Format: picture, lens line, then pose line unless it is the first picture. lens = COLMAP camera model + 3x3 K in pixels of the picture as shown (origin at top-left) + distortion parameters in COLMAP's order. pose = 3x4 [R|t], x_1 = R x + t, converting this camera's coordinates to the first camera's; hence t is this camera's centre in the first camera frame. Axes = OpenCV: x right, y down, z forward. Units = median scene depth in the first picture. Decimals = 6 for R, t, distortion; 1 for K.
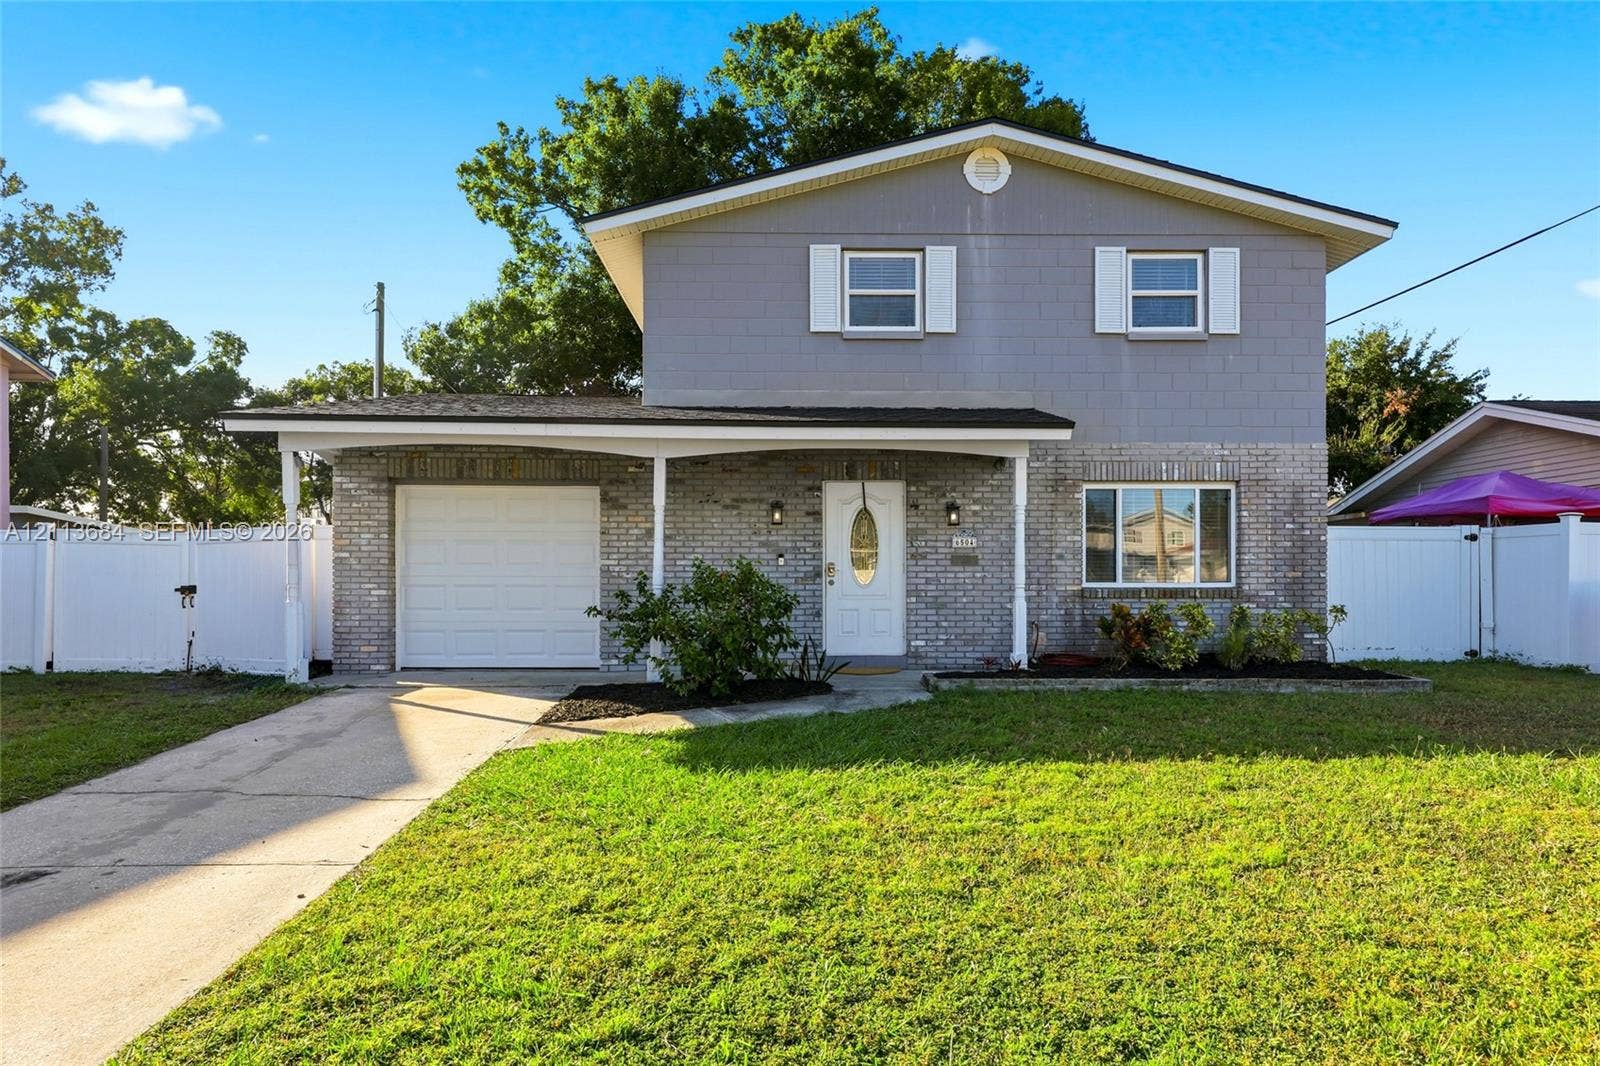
lens RADIAL K [[704.4, 0, 804.1], [0, 704.4, 565.8], [0, 0, 1]] dist [-0.001312, -0.000239]
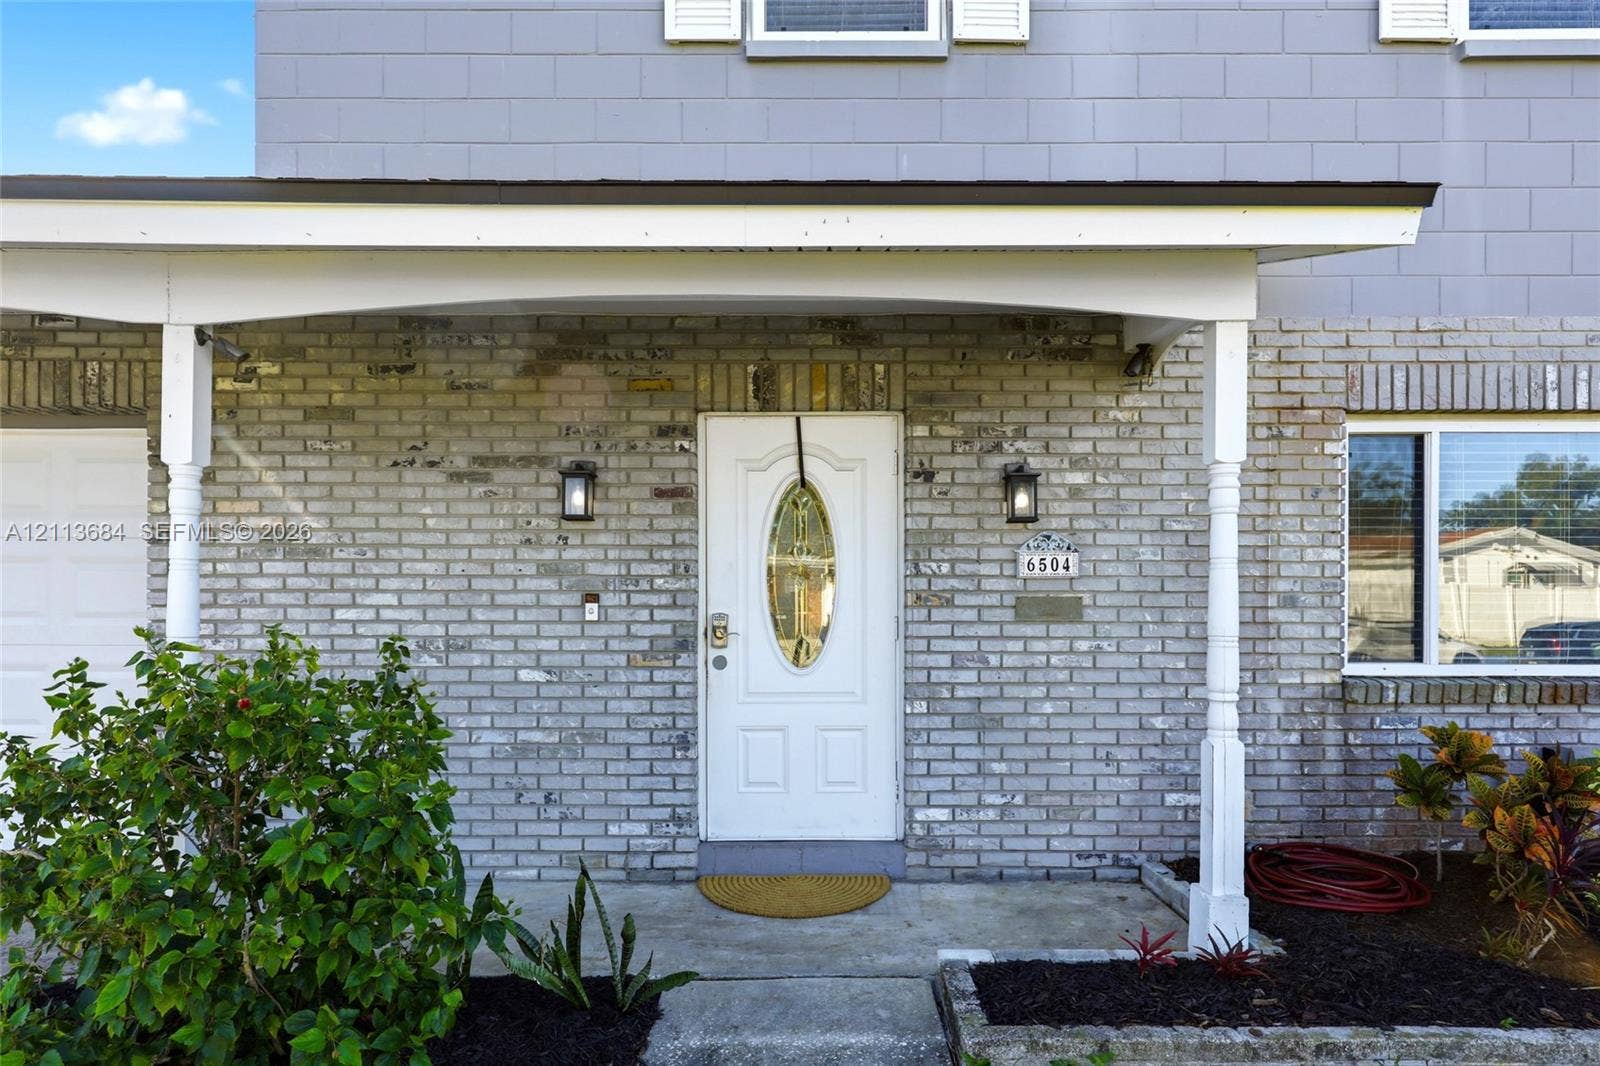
lens RADIAL K [[657.6, 0, 799.2], [0, 657.6, 572.8], [0, 0, 1]] dist [0.000909, 0.000000]
pose [[0.999827, 0.000990, -0.018592, 0.092298], [-0.000807, 0.999951, 0.009840, -0.032280], [0.018601, -0.009823, 0.999779, 0.622315]]
